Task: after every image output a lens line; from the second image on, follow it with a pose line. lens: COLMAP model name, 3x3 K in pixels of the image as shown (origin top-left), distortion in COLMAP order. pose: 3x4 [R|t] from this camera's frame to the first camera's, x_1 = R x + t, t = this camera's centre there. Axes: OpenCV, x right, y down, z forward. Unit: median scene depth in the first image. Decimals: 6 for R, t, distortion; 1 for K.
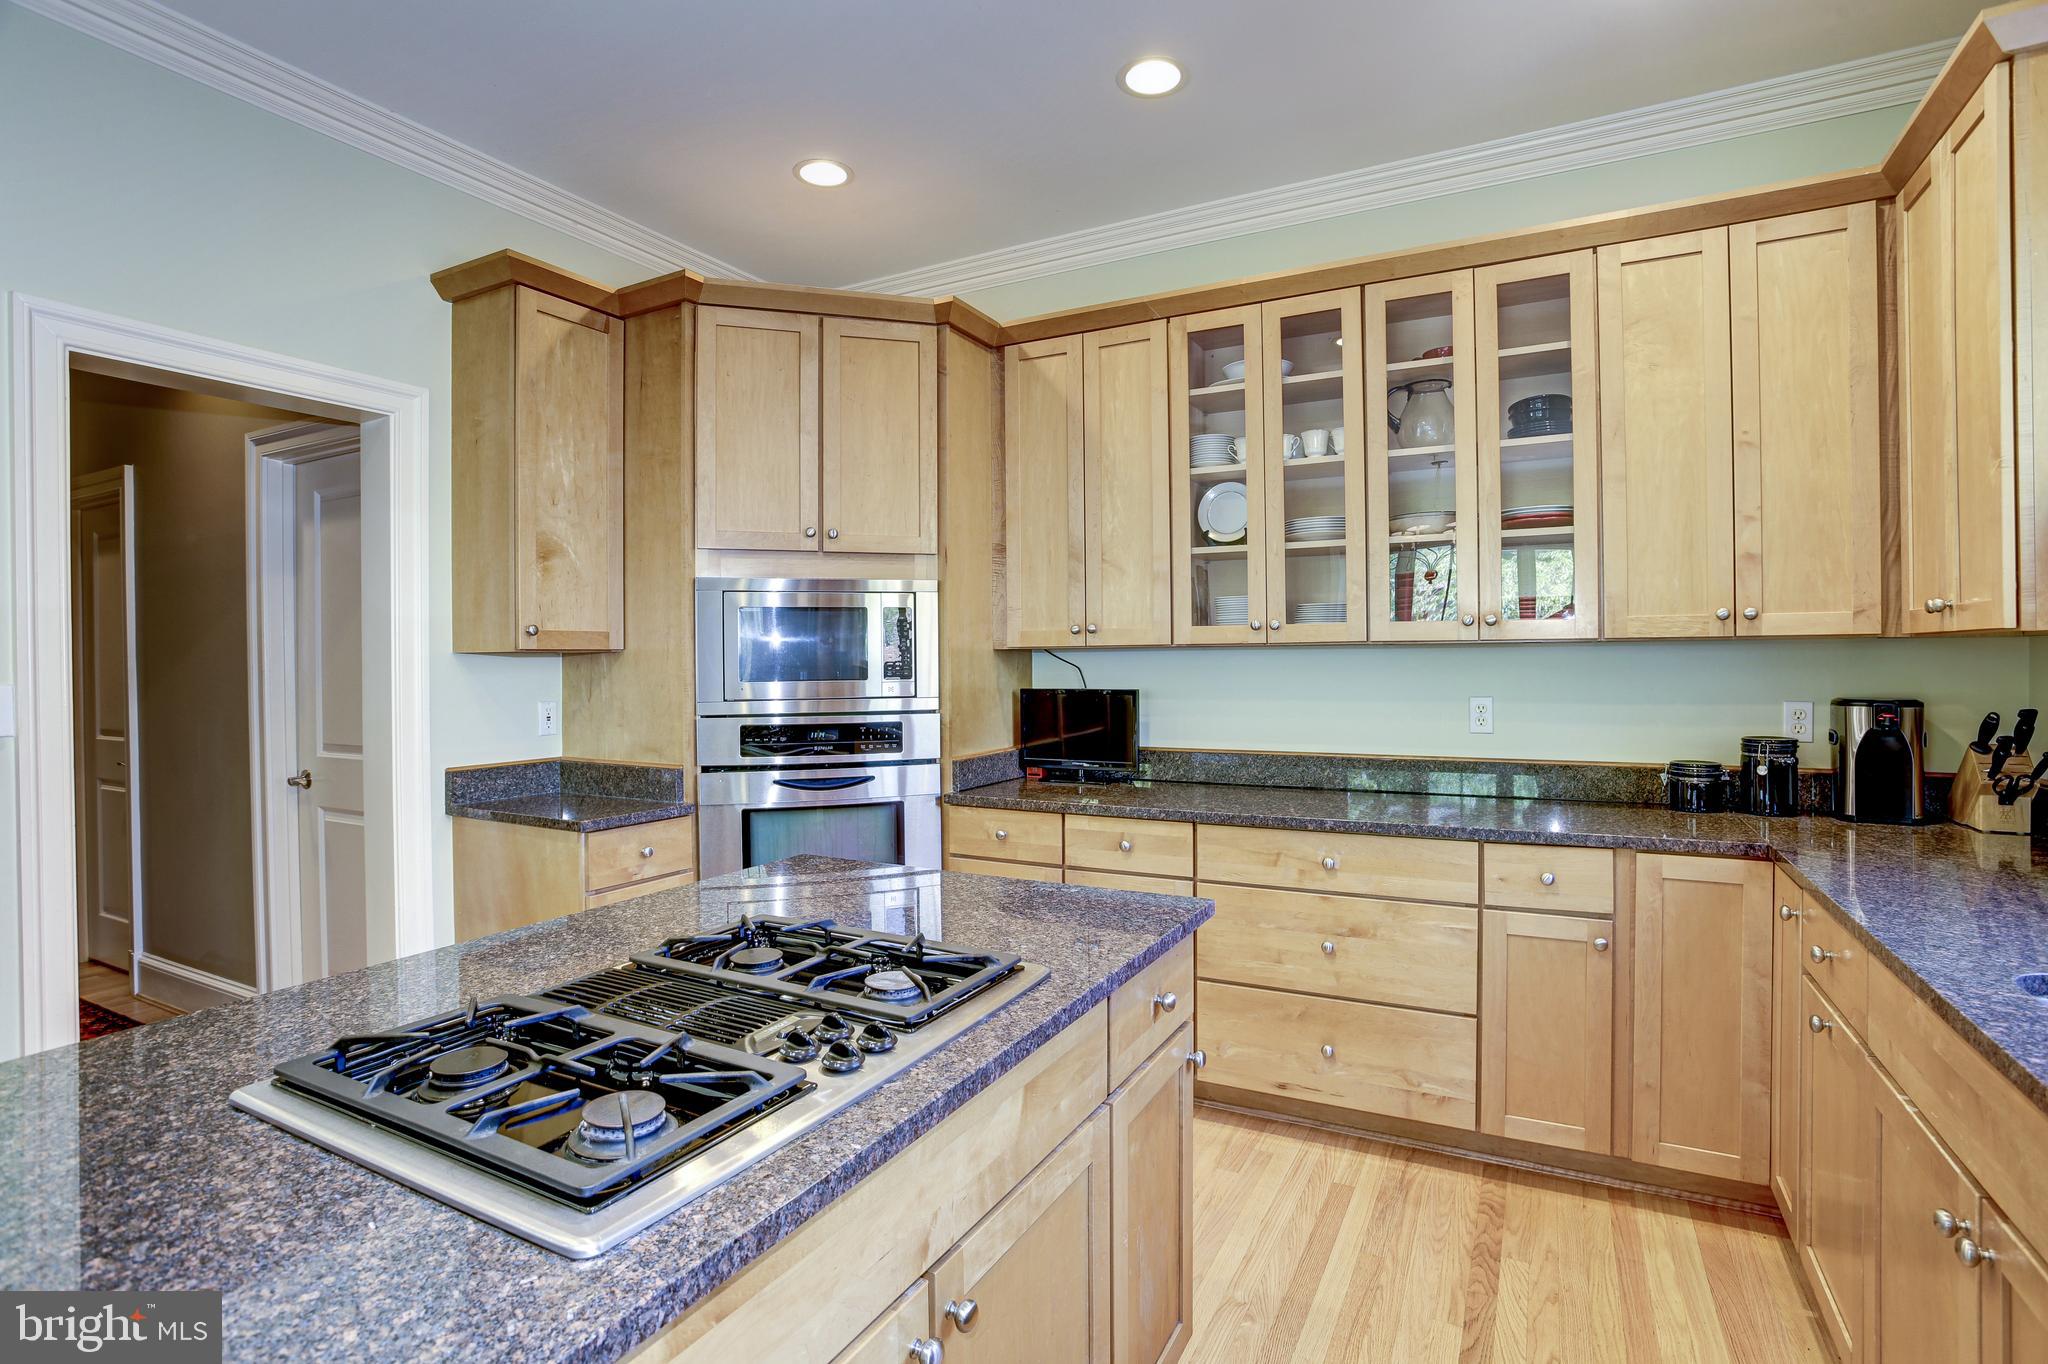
lens RADIAL K [[982.6, 0, 1030.6], [0, 982.6, 665.8], [0, 0, 1]] dist [-0.061443, 0.026607]
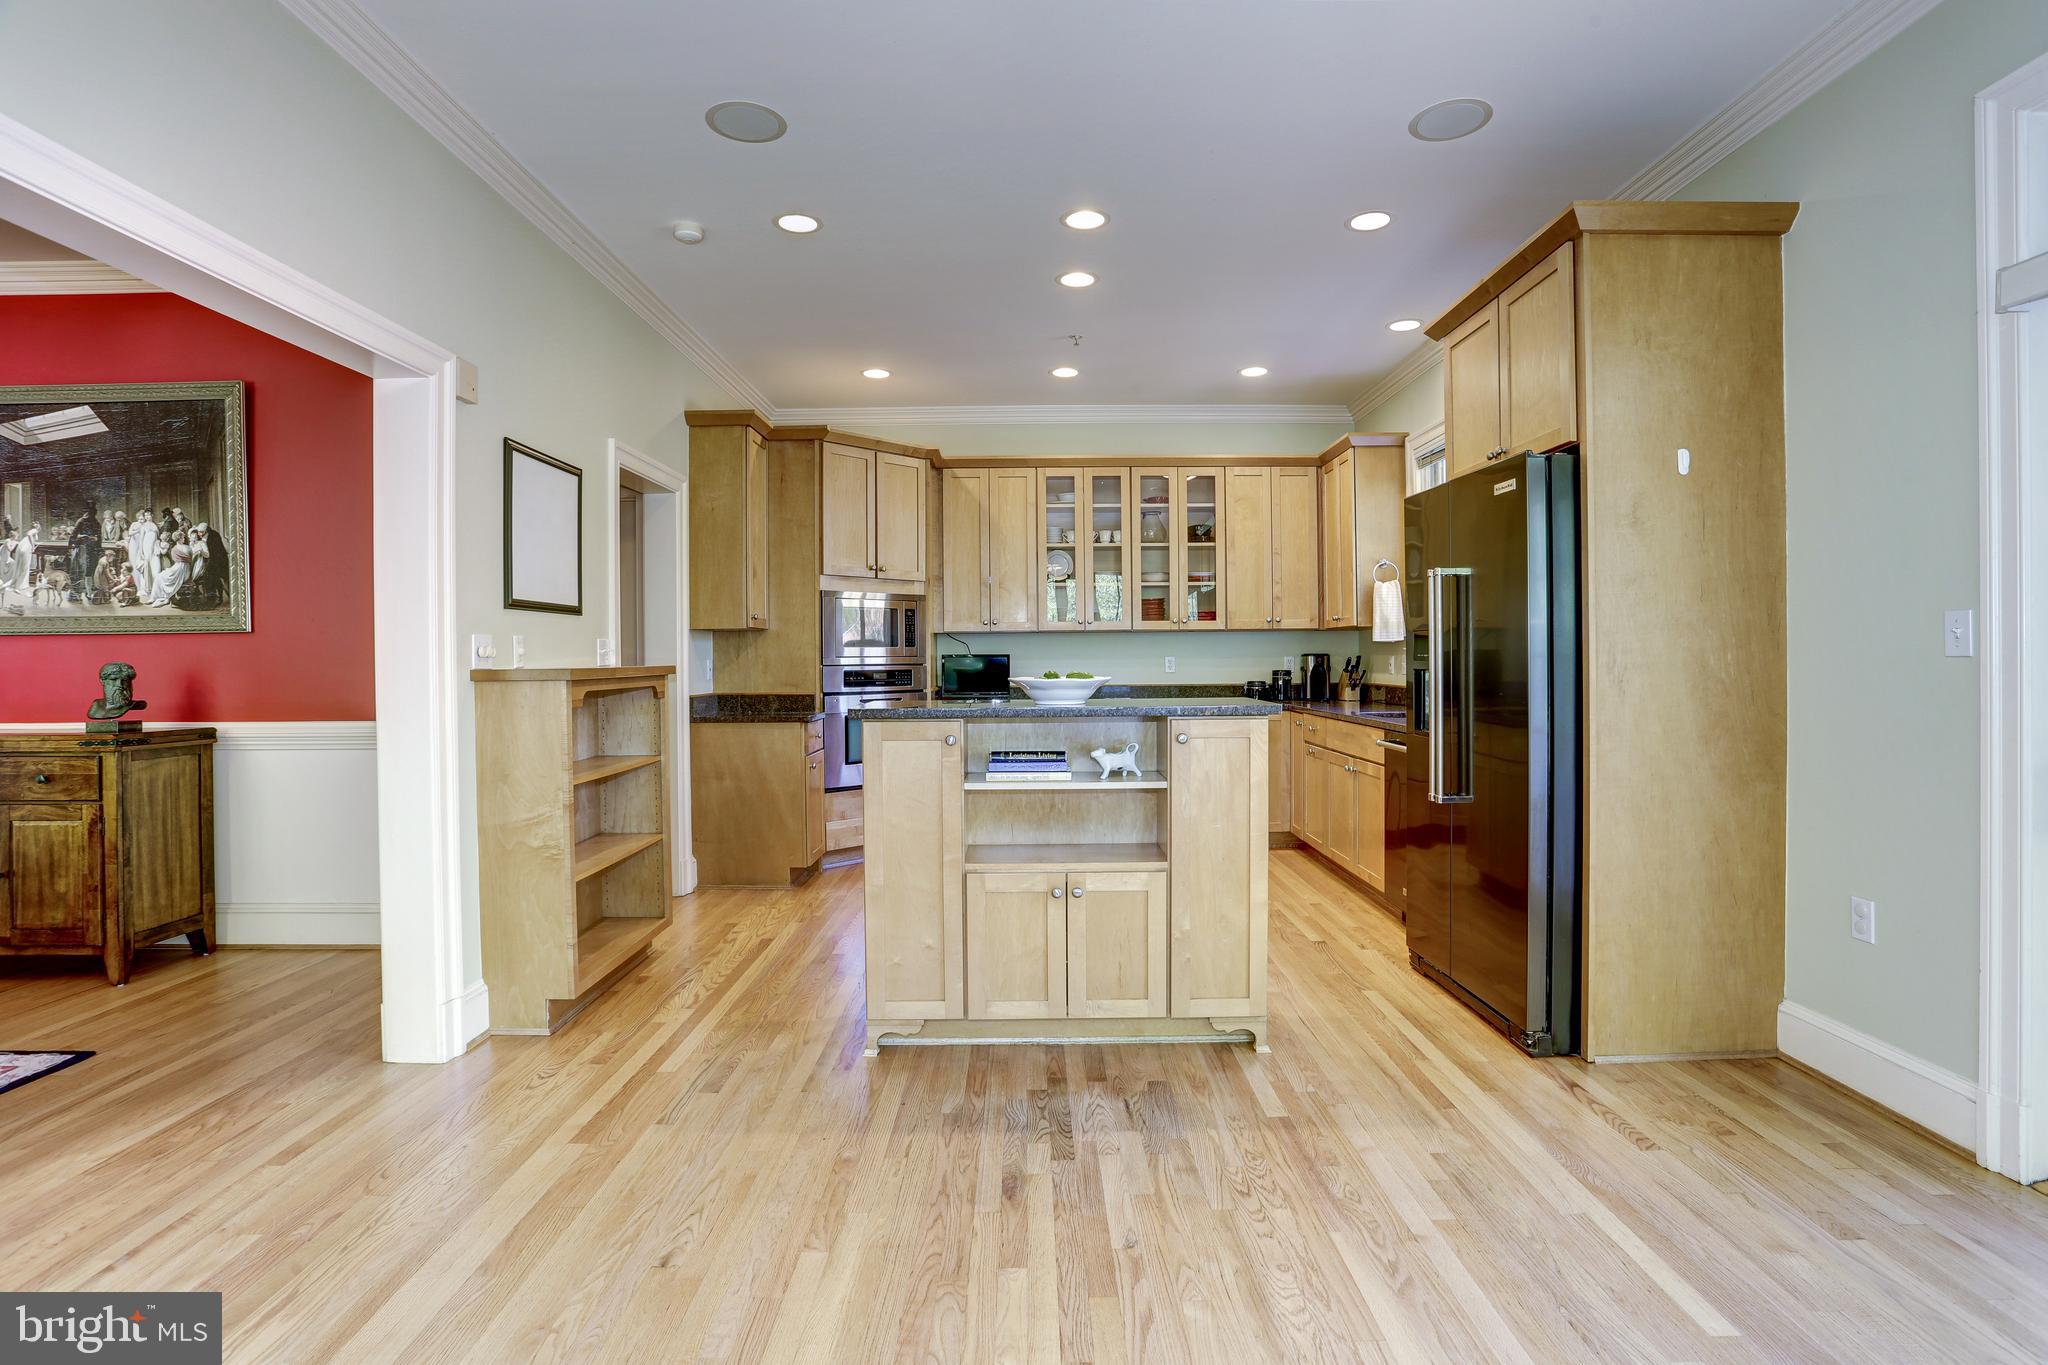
lens RADIAL K [[1009.2, 0, 1023.2], [0, 1009.2, 670.3], [0, 0, 1]] dist [-0.054097, 0.021595]
pose [[0.883561, -0.003522, 0.468303, -0.957872], [0.004065, 0.999992, -0.000150, 0.067066], [-0.468299, 0.002037, 0.883568, -0.912965]]
